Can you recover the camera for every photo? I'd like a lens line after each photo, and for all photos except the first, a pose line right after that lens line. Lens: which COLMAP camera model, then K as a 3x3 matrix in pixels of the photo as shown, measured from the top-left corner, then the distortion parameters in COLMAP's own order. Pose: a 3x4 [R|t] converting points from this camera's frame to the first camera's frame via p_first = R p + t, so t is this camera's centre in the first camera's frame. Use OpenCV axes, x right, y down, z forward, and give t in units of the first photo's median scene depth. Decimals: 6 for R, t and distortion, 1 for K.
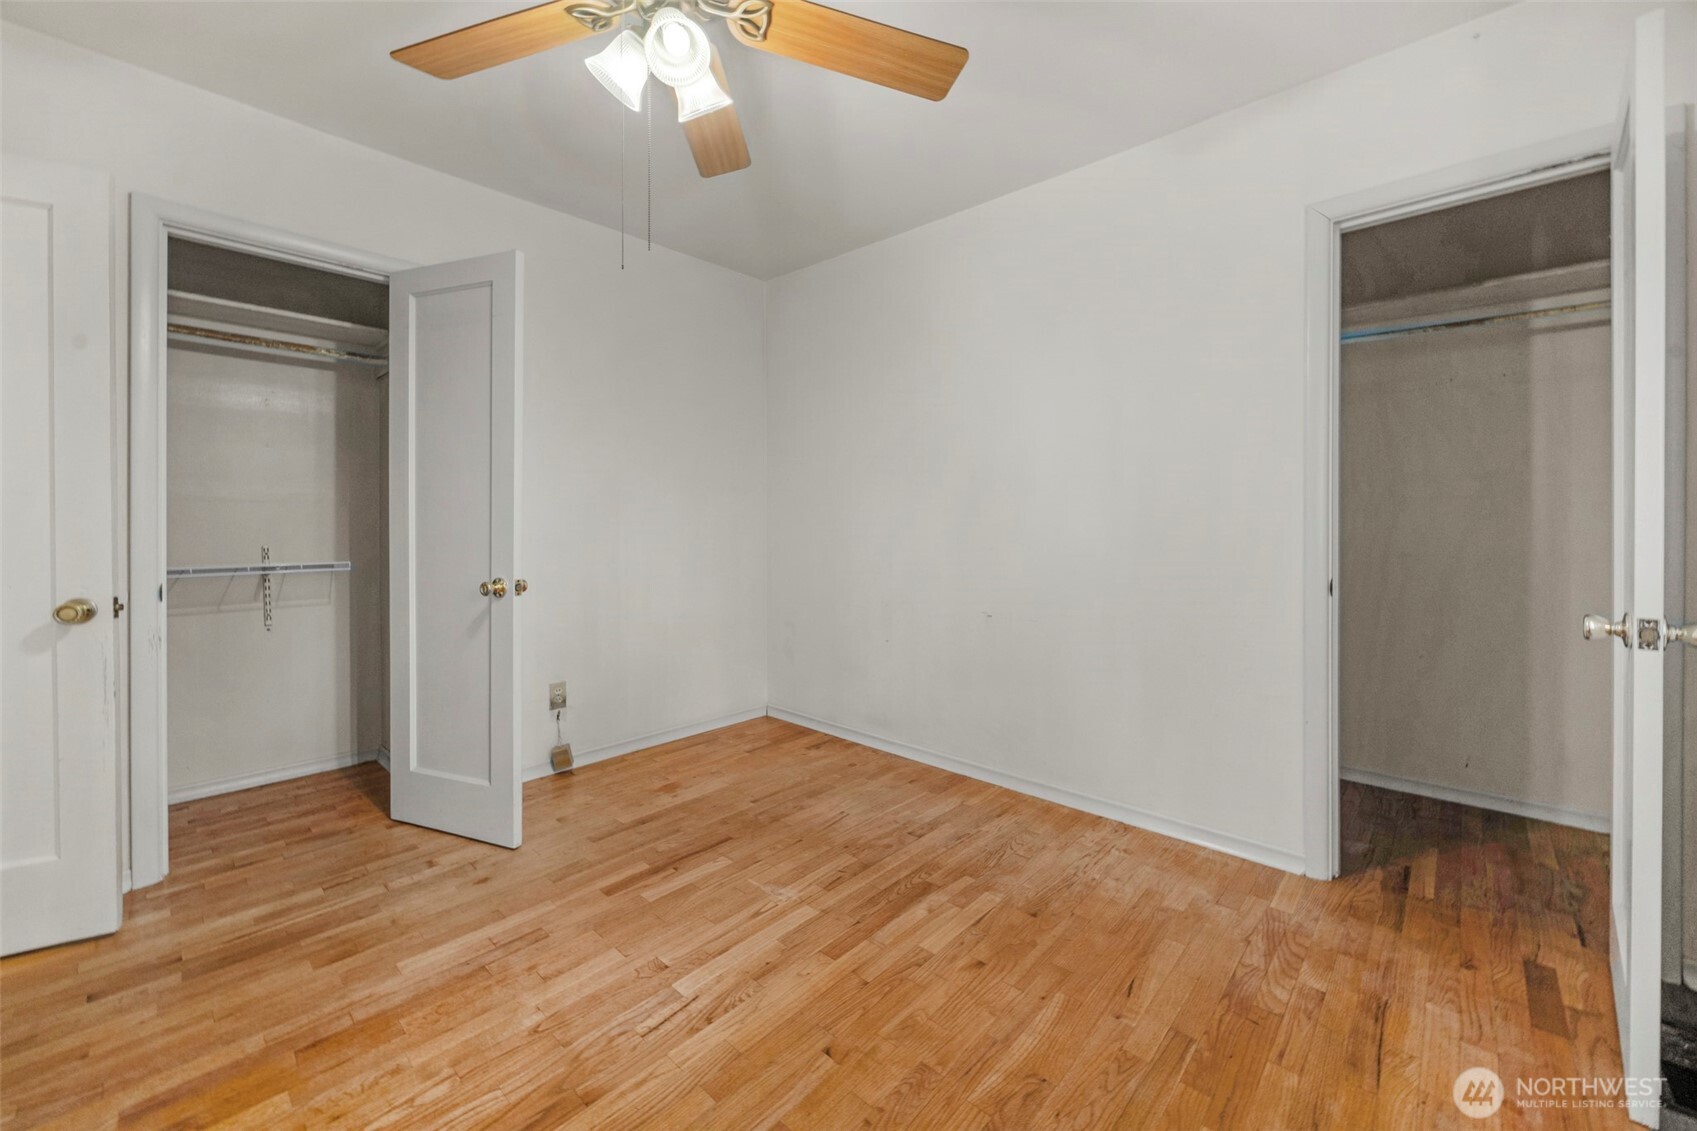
lens RADIAL K [[680.8, 0, 848.3], [0, 680.8, 537.7], [0, 0, 1]] dist [-0.000390, -0.000001]
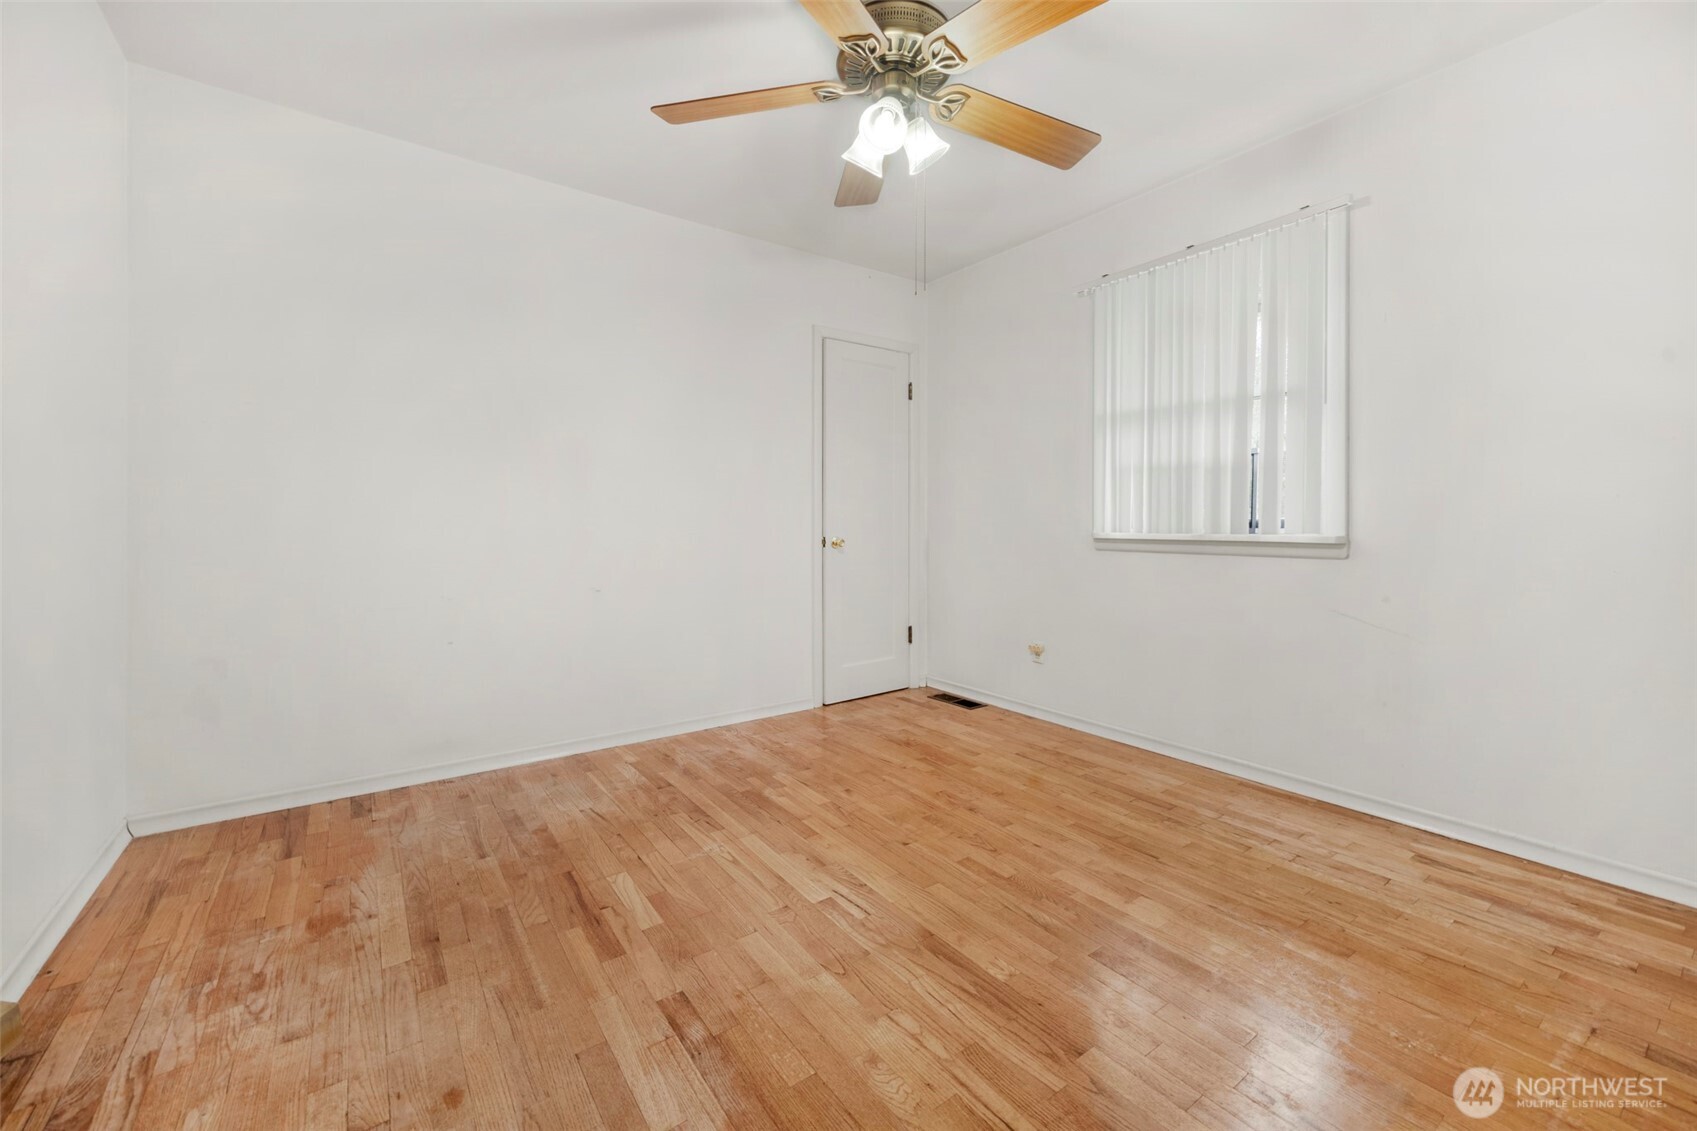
lens RADIAL K [[680.8, 0, 848.3], [0, 680.8, 537.7], [0, 0, 1]] dist [-0.000390, -0.000001]
pose [[0.193640, -0.023285, 0.980796, -1.017671], [0.018671, 0.999625, 0.020045, 0.013388], [-0.980895, 0.014431, 0.194002, 0.530604]]
